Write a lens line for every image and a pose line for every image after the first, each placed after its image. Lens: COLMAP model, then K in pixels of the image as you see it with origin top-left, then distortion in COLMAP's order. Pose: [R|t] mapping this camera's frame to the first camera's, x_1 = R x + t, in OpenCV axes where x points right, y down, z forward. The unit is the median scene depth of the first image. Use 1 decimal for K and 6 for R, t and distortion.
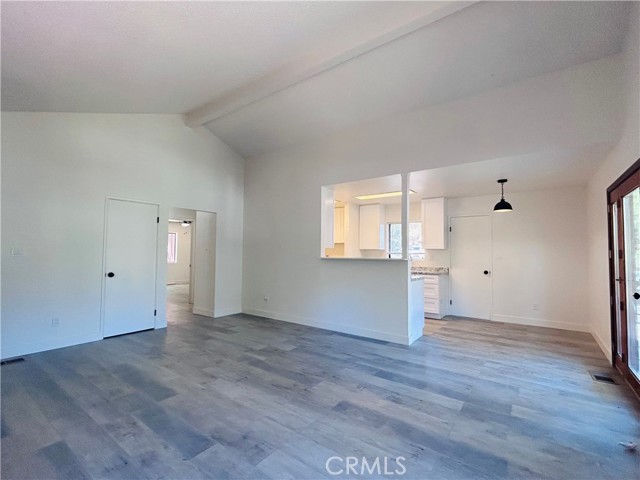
lens RADIAL K [[291.8, 0, 320.0], [0, 291.8, 240.0], [0, 0, 1]] dist [-0.000394, -0.000045]
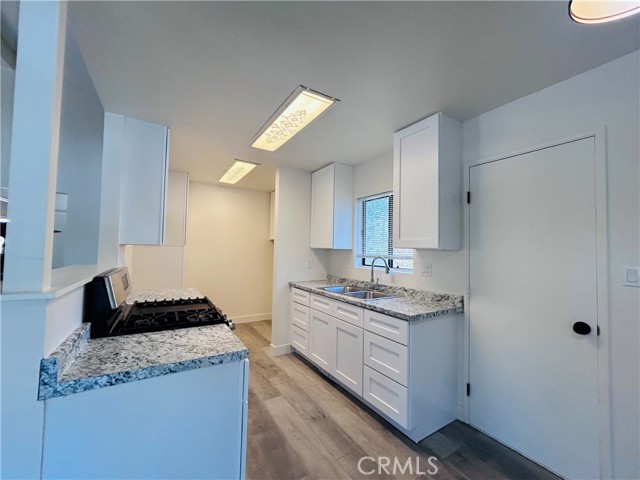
lens RADIAL K [[258.2, 0, 319.0], [0, 258.2, 240.4], [0, 0, 1]] dist [0.001044, 0.000173]
pose [[0.928709, 0.002158, -0.370803, 0.383114], [-0.005197, 0.999961, -0.007195, 0.022498], [0.370773, 0.008610, 0.928684, 0.599572]]
